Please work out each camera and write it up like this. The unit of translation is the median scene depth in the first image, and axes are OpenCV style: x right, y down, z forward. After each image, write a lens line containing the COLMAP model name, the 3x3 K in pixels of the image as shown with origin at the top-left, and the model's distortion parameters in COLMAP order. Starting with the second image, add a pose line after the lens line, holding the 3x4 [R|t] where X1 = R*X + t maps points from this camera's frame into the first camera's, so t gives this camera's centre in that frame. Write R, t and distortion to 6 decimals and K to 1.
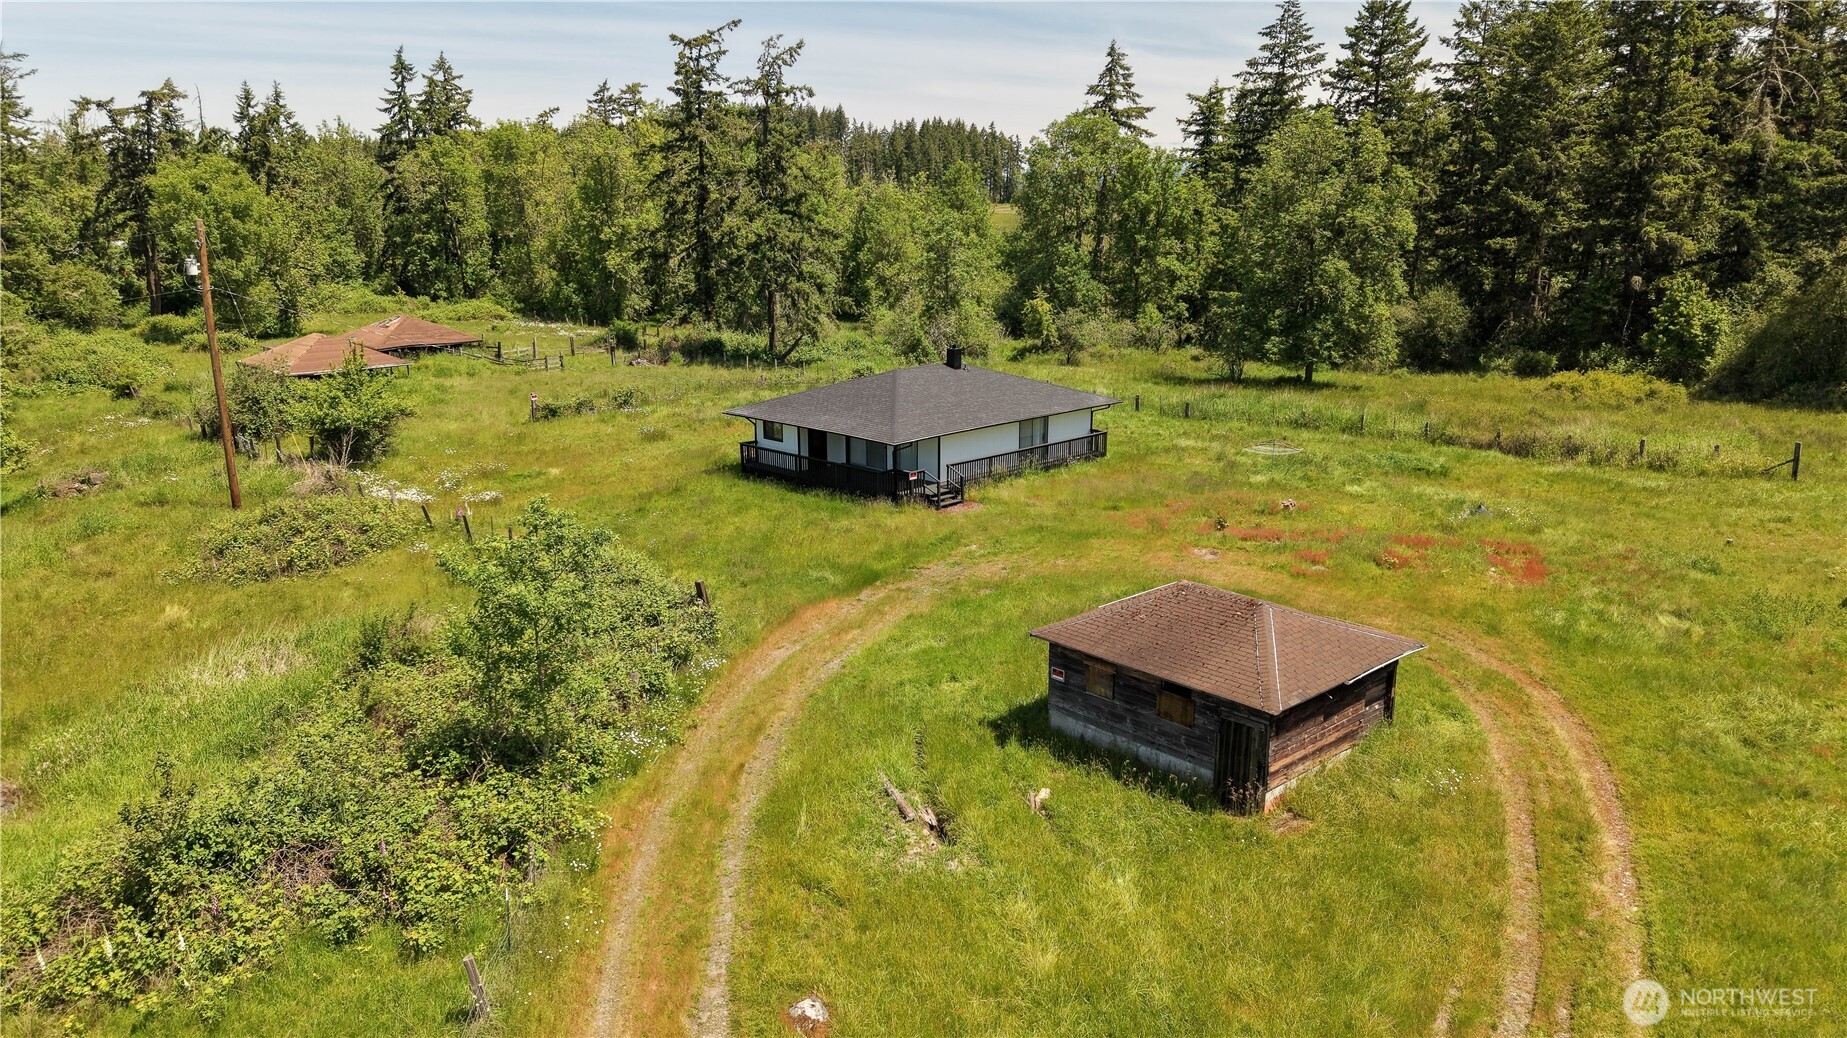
lens RADIAL K [[1250.1, 0, 923.5], [0, 1250.1, 519.0], [0, 0, 1]] dist [0.032229, -0.038427]
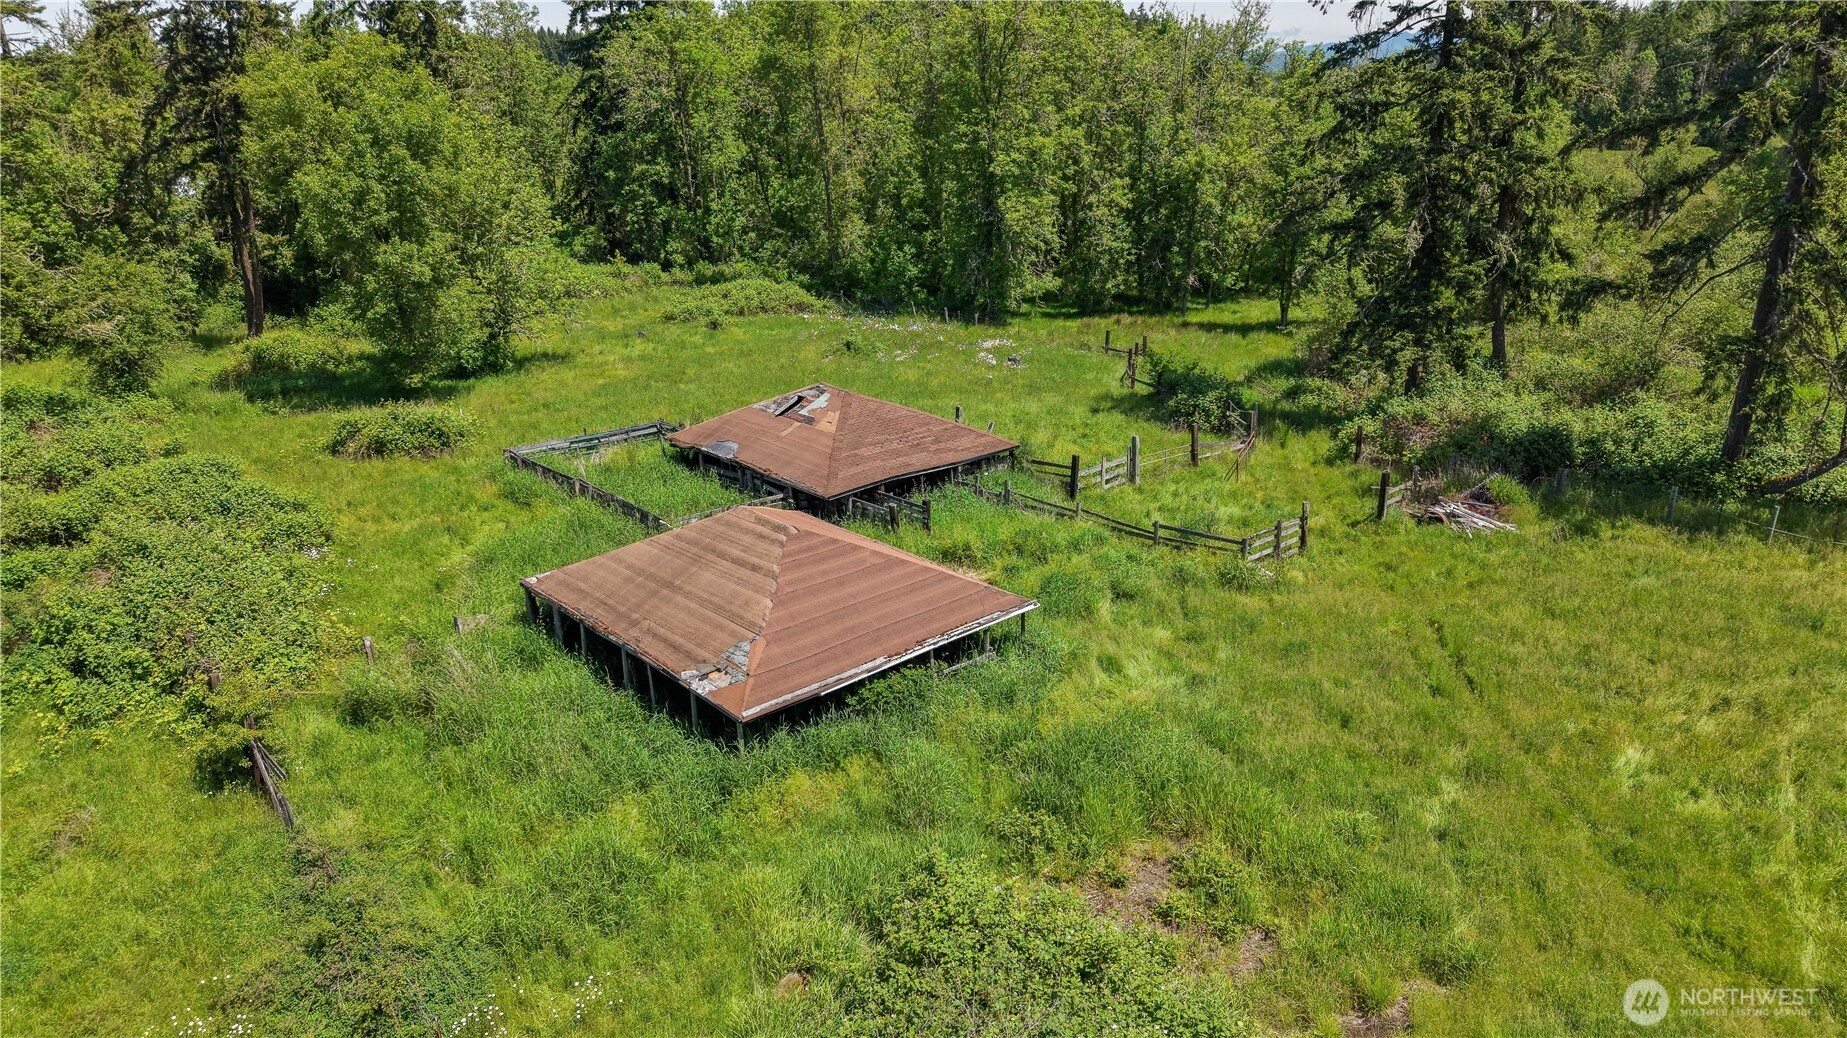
lens RADIAL K [[1236.8, 0, 918.7], [0, 1236.8, 519.9], [0, 0, 1]] dist [0.033584, -0.040181]
pose [[0.998947, -0.005359, -0.045573, -0.321710], [0.008969, 0.996803, 0.079388, -0.132154], [0.045002, -0.079713, 0.995802, 0.501253]]
